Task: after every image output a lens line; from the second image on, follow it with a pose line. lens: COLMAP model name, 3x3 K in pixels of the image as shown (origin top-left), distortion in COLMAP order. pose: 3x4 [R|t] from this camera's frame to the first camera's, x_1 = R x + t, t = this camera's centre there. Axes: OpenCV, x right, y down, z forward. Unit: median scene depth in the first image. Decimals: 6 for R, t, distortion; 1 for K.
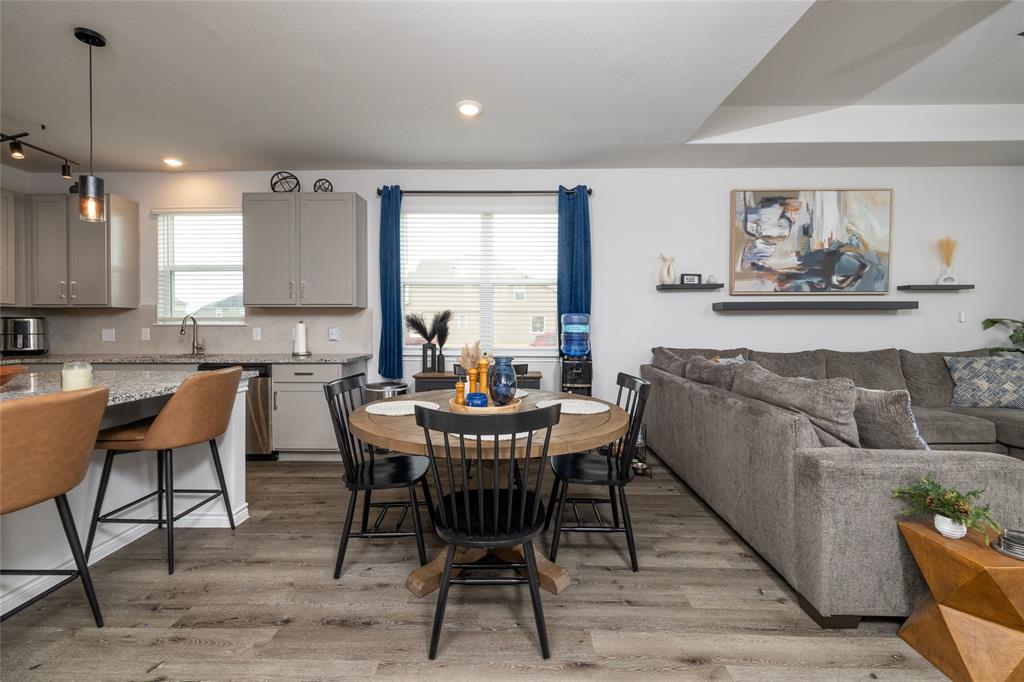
lens RADIAL K [[427.4, 0, 508.3], [0, 427.4, 325.9], [0, 0, 1]] dist [-0.001048, 0.000154]
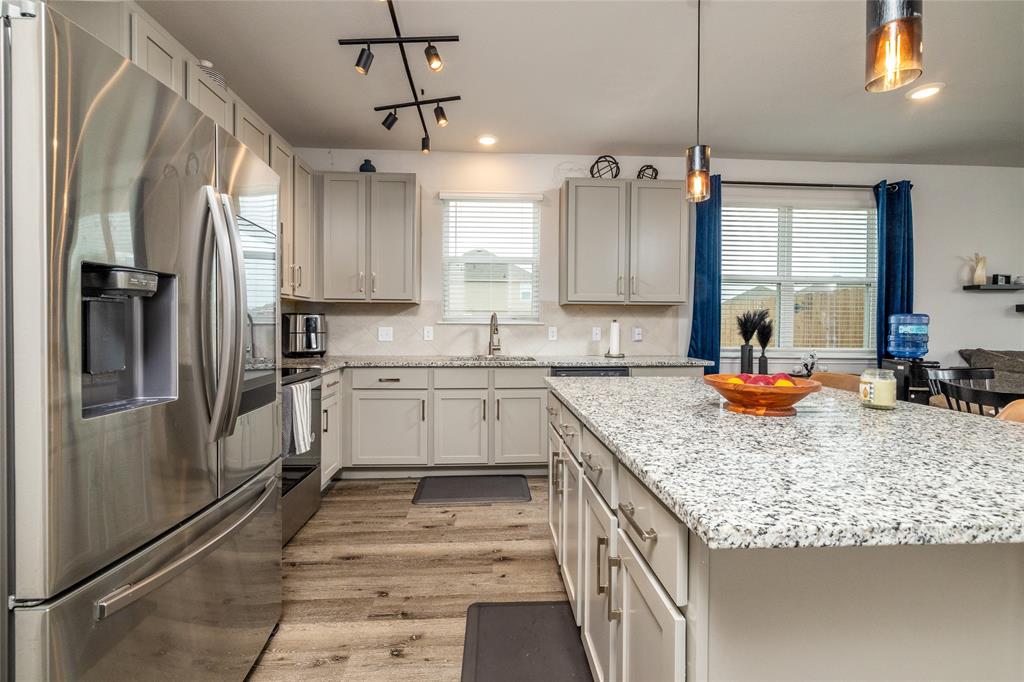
lens RADIAL K [[427.4, 0, 509.8], [0, 427.4, 331.6], [0, 0, 1]] dist [-0.001048, 0.000154]
pose [[0.997449, 0.004545, 0.071244, -0.774535], [-0.005980, 0.999783, 0.019941, -0.002889], [-0.071138, -0.020316, 0.997260, 0.098113]]
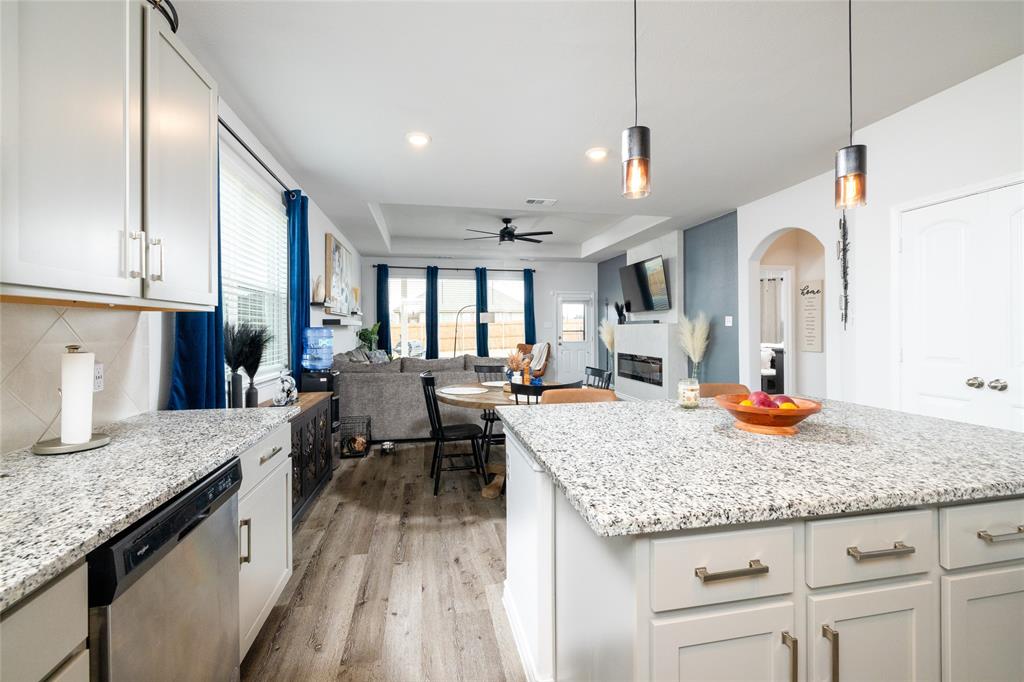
lens RADIAL K [[427.4, 0, 507.9], [0, 427.4, 331.2], [0, 0, 1]] dist [-0.001048, 0.000154]
pose [[-0.205588, -0.003227, 0.978633, -0.874658], [0.001651, 0.999992, 0.003644, -0.022439], [-0.978637, 0.002365, -0.205581, 0.739205]]
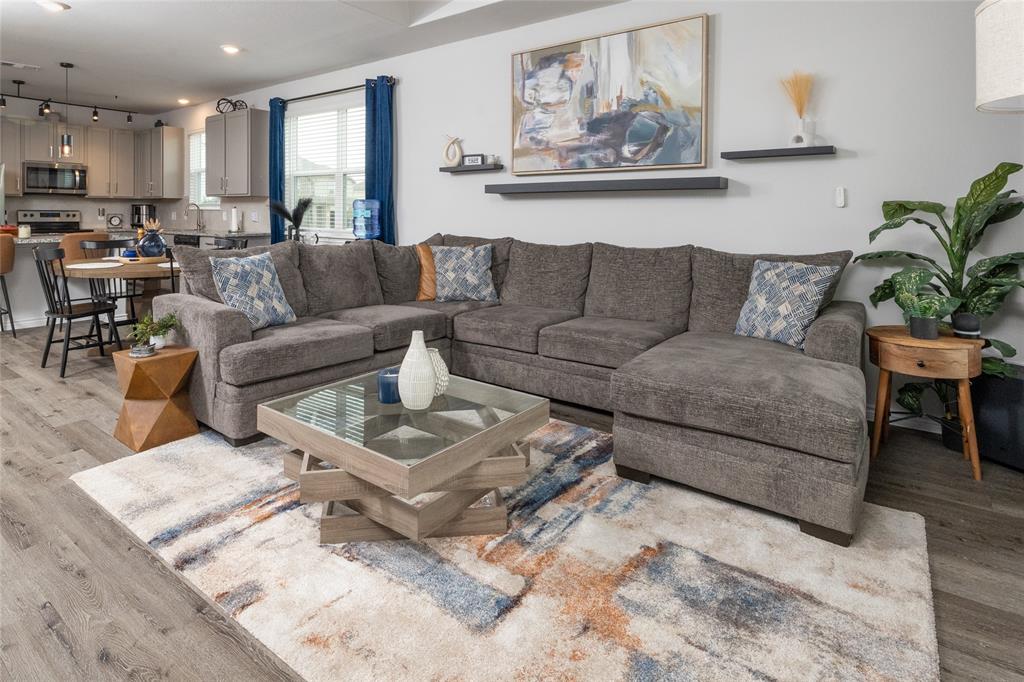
lens RADIAL K [[569.1, 0, 446.6], [0, 569.1, 214.4], [0, 0, 1]] dist [-0.003829, -0.000935]
pose [[0.776650, 0.007479, -0.629888, 1.152214], [-0.003791, 0.999967, 0.007199, -0.002269], [0.629921, -0.003203, 0.776653, 0.024235]]
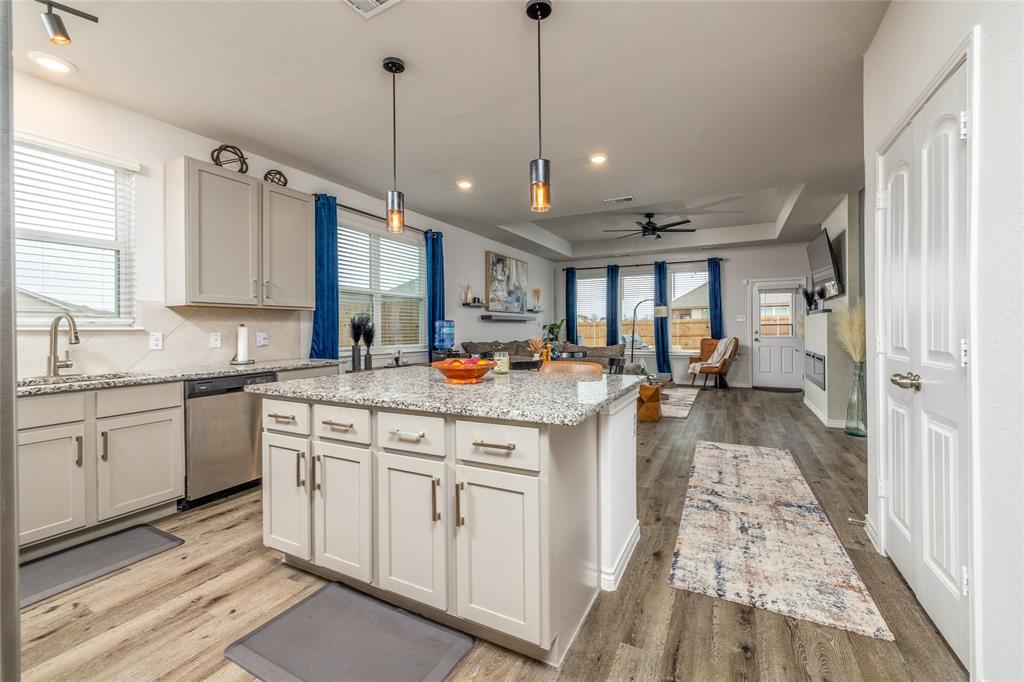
lens RADIAL K [[427.4, 0, 508.9], [0, 427.4, 331.0], [0, 0, 1]] dist [-0.001048, 0.000154]
pose [[0.452921, -0.007045, 0.891523, -1.006265], [0.002604, 0.999975, 0.006579, -0.001794], [-0.891547, -0.000658, 0.452928, 0.132400]]
